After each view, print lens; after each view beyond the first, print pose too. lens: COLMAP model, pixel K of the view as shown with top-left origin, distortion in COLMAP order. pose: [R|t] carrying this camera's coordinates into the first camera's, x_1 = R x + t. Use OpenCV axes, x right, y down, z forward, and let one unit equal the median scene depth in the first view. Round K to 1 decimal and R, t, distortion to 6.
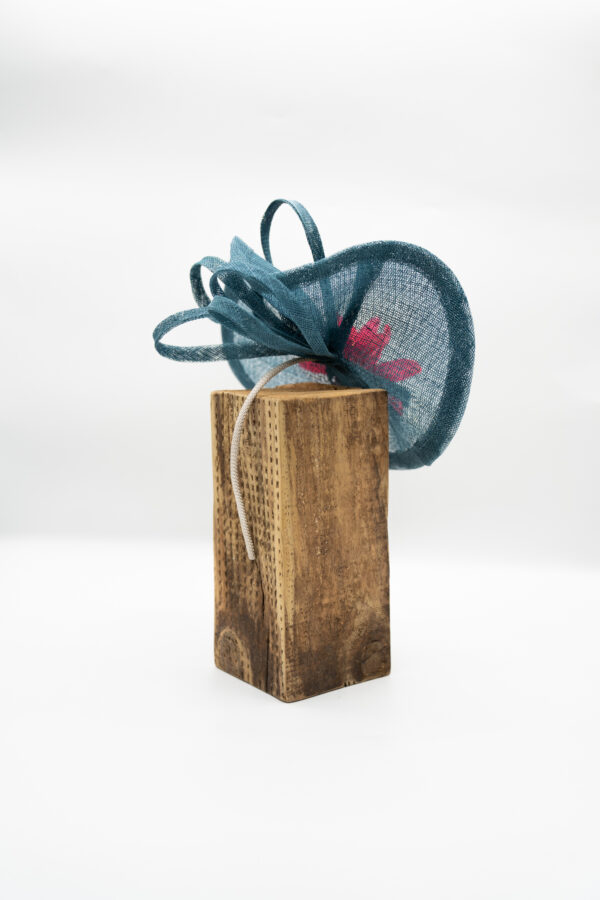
lens RADIAL K [[1147.1, 0, 300.0], [0, 1147.1, 450.0], [0, 0, 1]] dist [0.175559, 0.001379]
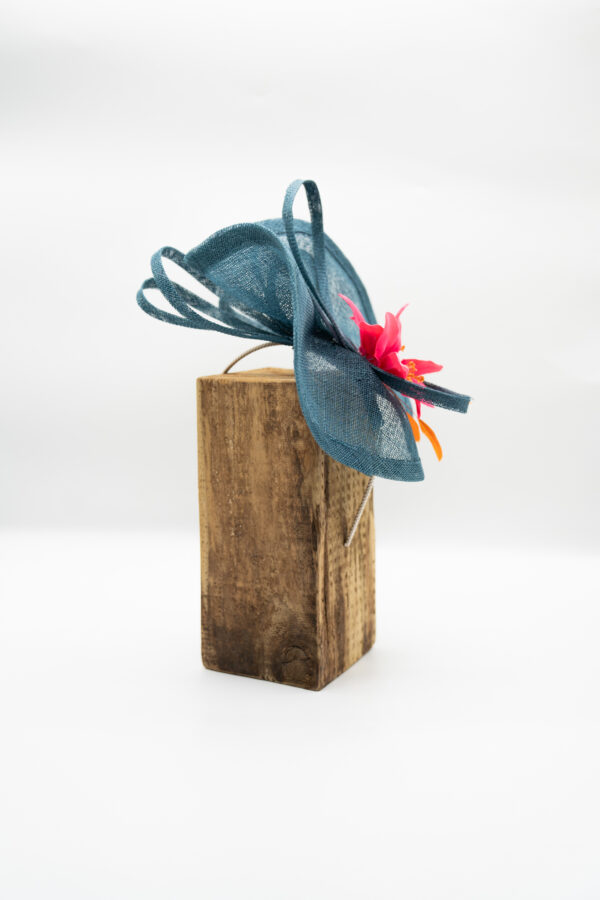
lens RADIAL K [[1147.1, 0, 300.0], [0, 1147.1, 450.0], [0, 0, 1]] dist [0.175559, 0.001379]
pose [[0.381405, 0.142941, -0.913290, 0.942646], [-0.136465, 0.985854, 0.097308, -0.088998], [0.914280, 0.087518, 0.395516, 0.642127]]
